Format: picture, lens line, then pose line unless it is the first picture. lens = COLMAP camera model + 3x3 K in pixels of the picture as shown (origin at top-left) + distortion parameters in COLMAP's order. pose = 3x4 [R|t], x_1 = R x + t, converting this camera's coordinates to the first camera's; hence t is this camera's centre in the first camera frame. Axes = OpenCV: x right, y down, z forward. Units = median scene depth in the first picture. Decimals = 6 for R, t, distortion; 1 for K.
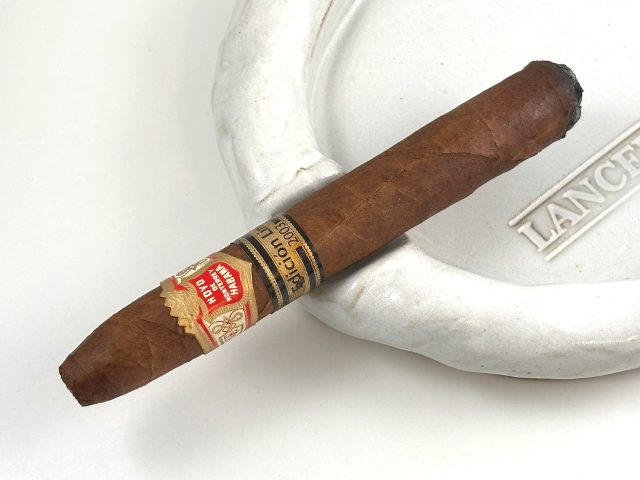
lens RADIAL K [[1429.5, 0, 320.0], [0, 1429.5, 240.0], [0, 0, 1]] dist [0.224473, -0.627683]
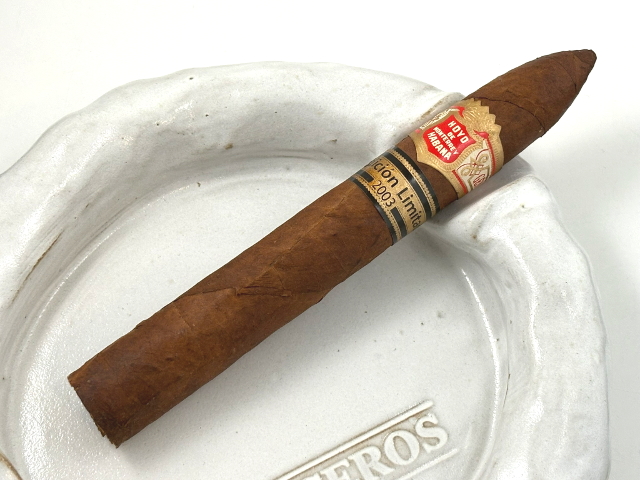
lens RADIAL K [[1429.6, 0, 320.0], [0, 1429.6, 240.0], [0, 0, 1]] dist [0.183889, 0.020941]
pose [[0.980112, 0.176239, -0.091220, 0.262576], [-0.176758, 0.984251, 0.002427, -0.204032], [0.090211, 0.013746, 0.995828, 0.113393]]
